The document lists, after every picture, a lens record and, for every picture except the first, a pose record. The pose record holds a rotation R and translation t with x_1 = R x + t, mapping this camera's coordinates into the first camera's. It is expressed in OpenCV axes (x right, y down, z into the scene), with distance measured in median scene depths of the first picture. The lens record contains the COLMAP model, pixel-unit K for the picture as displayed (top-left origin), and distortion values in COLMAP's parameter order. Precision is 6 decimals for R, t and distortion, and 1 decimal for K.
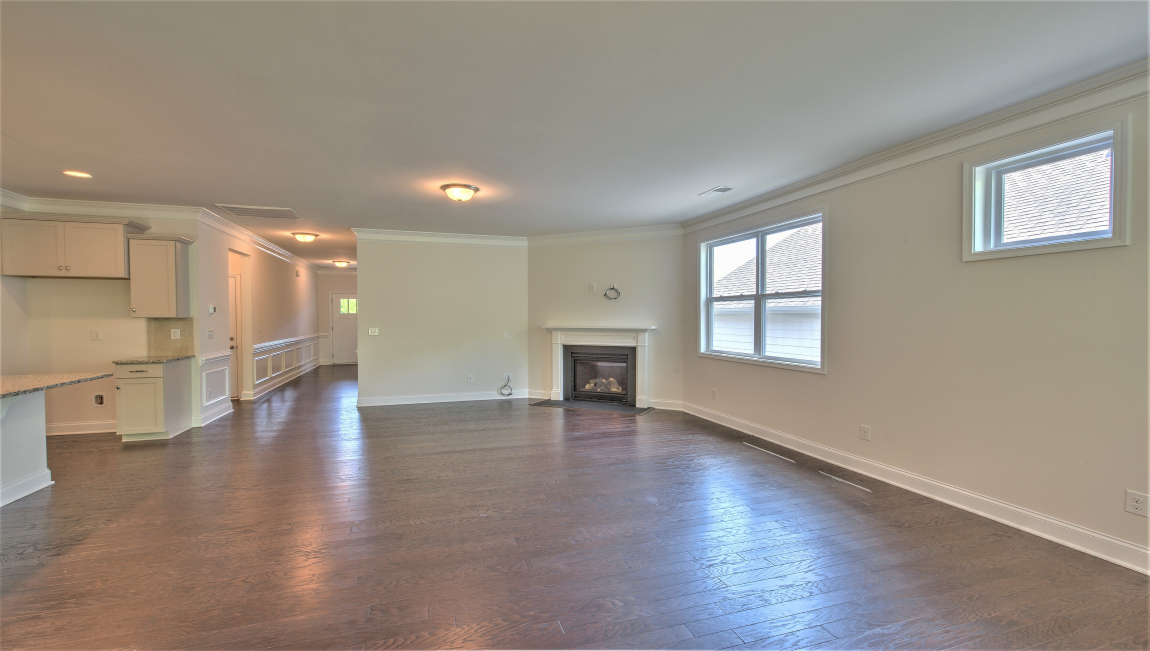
lens RADIAL K [[489.6, 0, 577.9], [0, 489.6, 327.6], [0, 0, 1]] dist [0.001349, -0.000421]
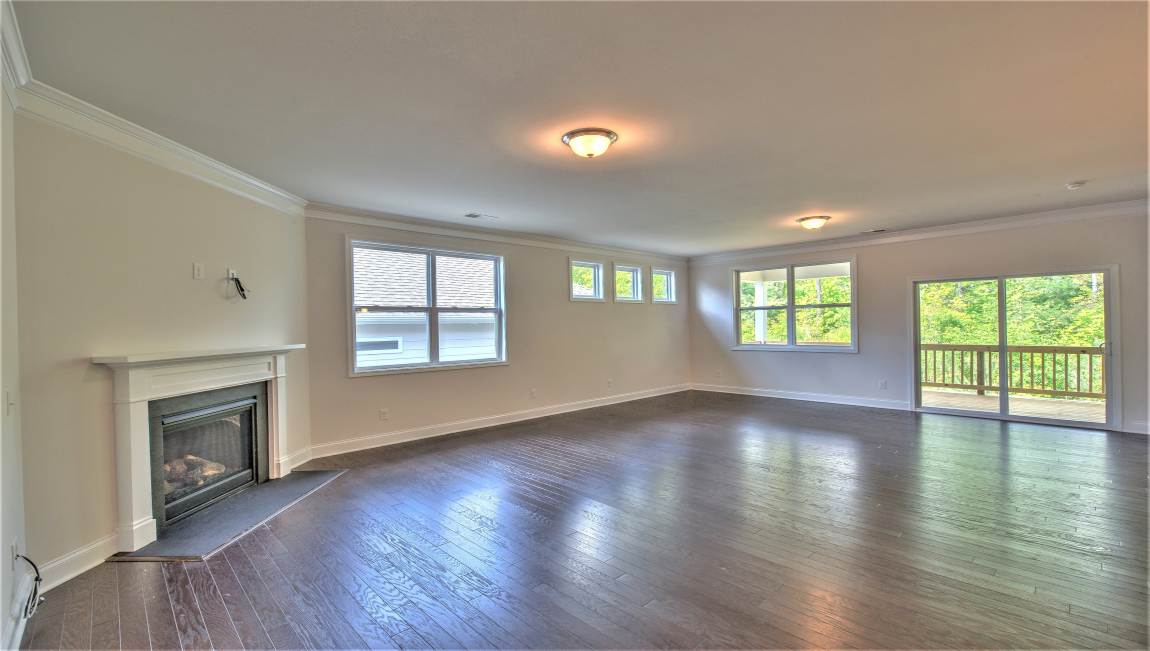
lens RADIAL K [[485.3, 0, 572.1], [0, 485.3, 325.9], [0, 0, 1]] dist [-0.001601, -0.000590]
pose [[-0.427424, 0.007577, 0.904020, -0.672533], [0.036934, 0.999276, 0.009087, -0.021942], [-0.903297, 0.037273, -0.427394, 1.058497]]
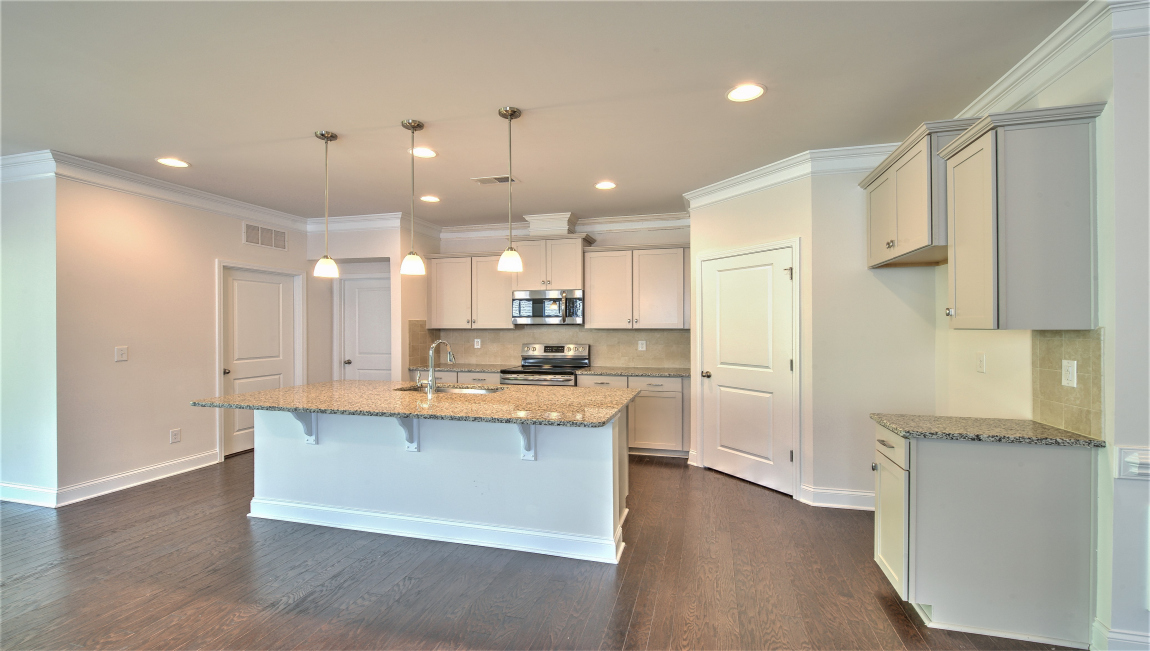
lens RADIAL K [[489.6, 0, 577.9], [0, 489.6, 327.6], [0, 0, 1]] dist [0.001349, -0.000421]
pose [[-0.560429, 0.000851, -0.828202, -0.283242], [-0.016916, 0.999779, 0.012474, -0.018302], [0.828030, 0.021000, -0.560291, 0.831334]]
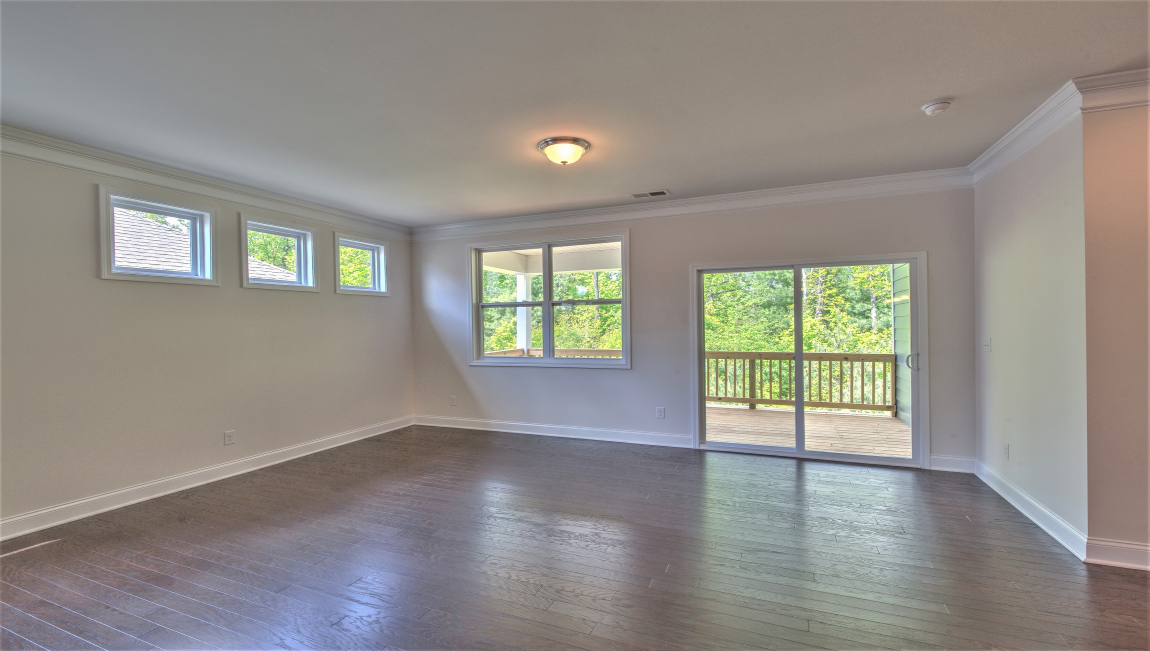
lens RADIAL K [[485.6, 0, 571.8], [0, 485.6, 329.4], [0, 0, 1]] dist [0.000079, -0.004845]
pose [[-0.754376, 0.004009, 0.656430, -0.367887], [0.028701, 0.999226, 0.026882, -0.012918], [-0.655814, 0.039120, -0.753908, 0.611656]]
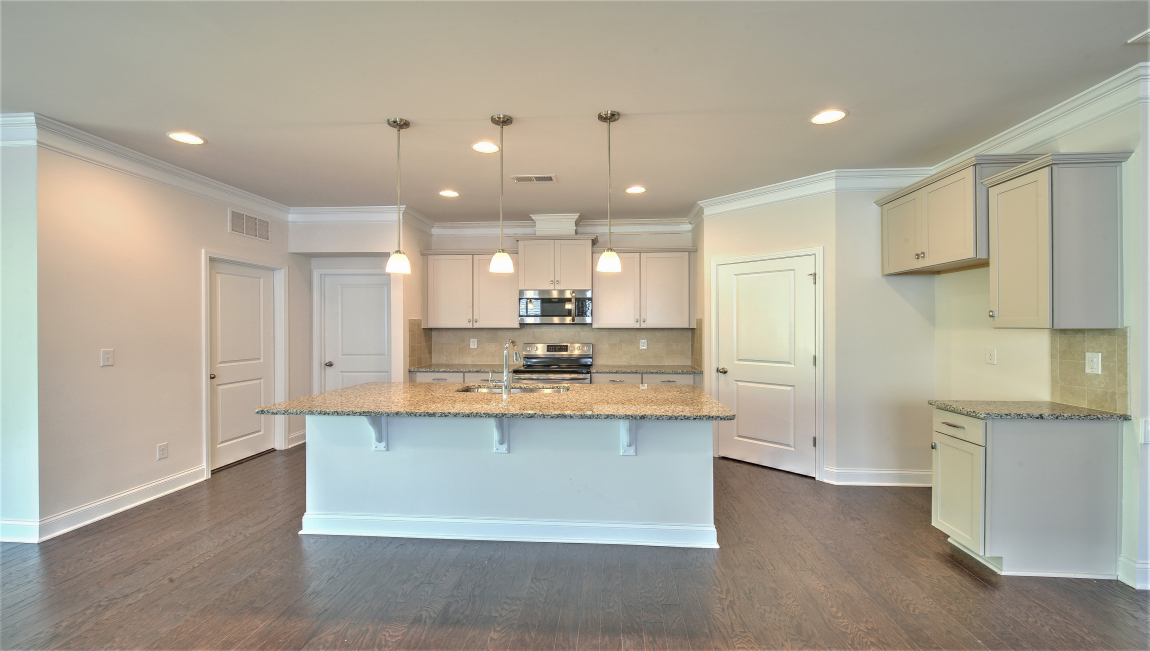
lens RADIAL K [[485.6, 0, 578.0], [0, 485.6, 327.6], [0, 0, 1]] dist [0.000970, -0.000570]
pose [[-0.393255, 0.002135, -0.919427, -0.187240], [-0.019080, 0.999763, 0.010482, -0.014983], [0.919231, 0.021665, -0.393121, 0.674616]]
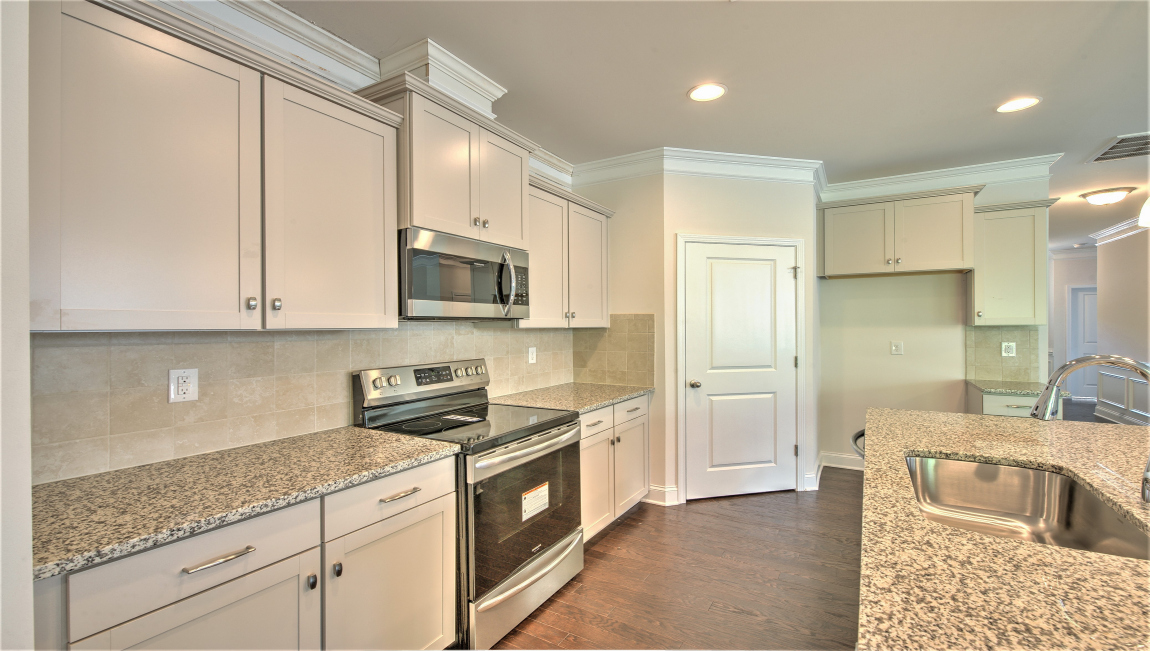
lens RADIAL K [[488.7, 0, 564.3], [0, 488.7, 325.9], [0, 0, 1]] dist [0.000131, -0.000311]
pose [[0.642666, -0.003098, -0.766140, -0.645827], [-0.012397, 0.999819, -0.014443, -0.001643], [0.766046, 0.018780, 0.642511, 0.089716]]
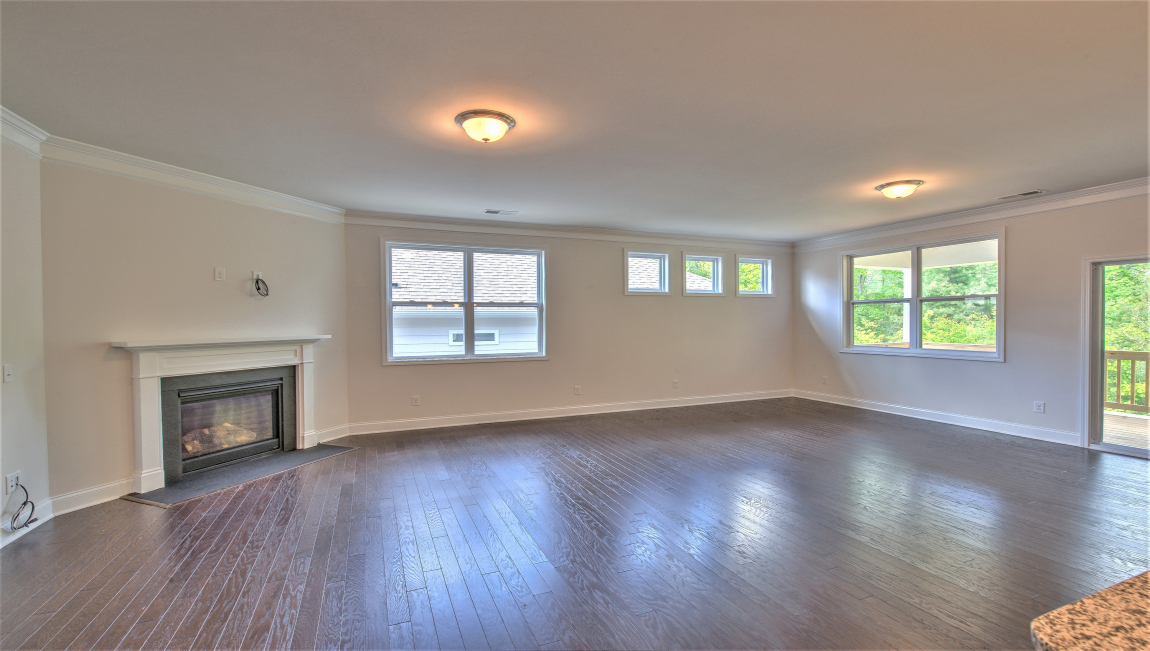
lens RADIAL K [[484.4, 0, 574.9], [0, 484.4, 328.1], [0, 0, 1]] dist [-0.001182, -0.000939]
pose [[-0.079071, -0.012027, 0.996796, -0.707069], [0.028658, 0.999487, 0.014332, -0.014629], [-0.996457, 0.029700, -0.078685, 0.752501]]
